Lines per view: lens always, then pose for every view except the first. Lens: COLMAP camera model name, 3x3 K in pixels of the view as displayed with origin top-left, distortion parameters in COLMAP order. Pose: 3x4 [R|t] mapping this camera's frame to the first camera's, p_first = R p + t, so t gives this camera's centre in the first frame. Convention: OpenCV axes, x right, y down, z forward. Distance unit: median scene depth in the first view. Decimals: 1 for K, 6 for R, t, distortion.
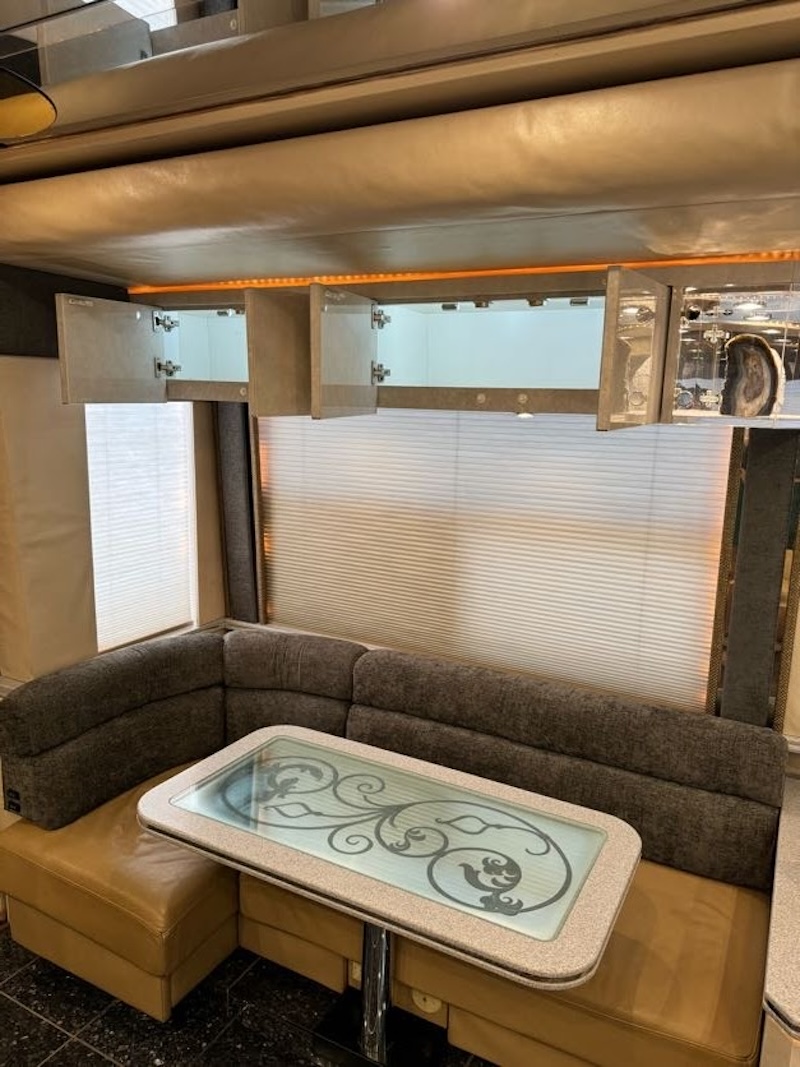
lens RADIAL K [[745.0, 0, 398.8], [0, 745.0, 534.8], [0, 0, 1]] dist [0.027182, -0.035622]
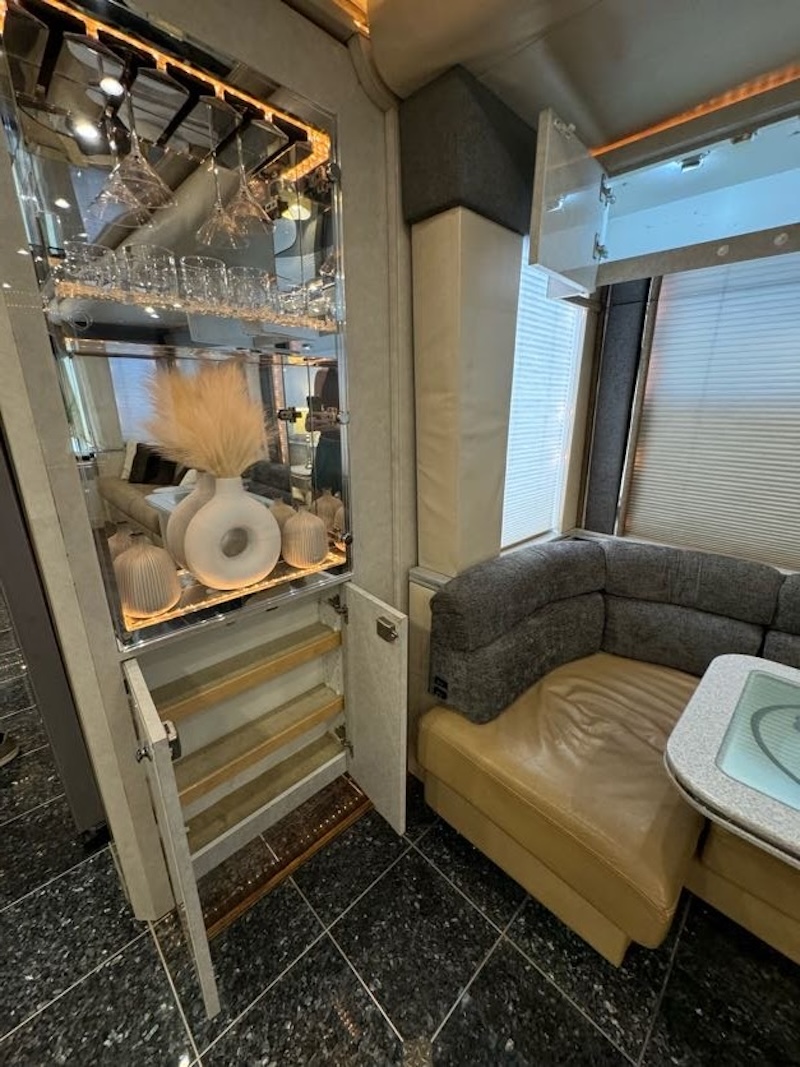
lens RADIAL K [[428.4, 0, 400.0], [0, 428.4, 533.5], [0, 0, 1]] dist [-0.000215, 0.000114]
pose [[0.954743, 0.069931, -0.289094, -0.351154], [-0.036802, 0.992273, 0.118488, 0.064093], [0.295146, -0.102487, 0.949940, 0.377952]]
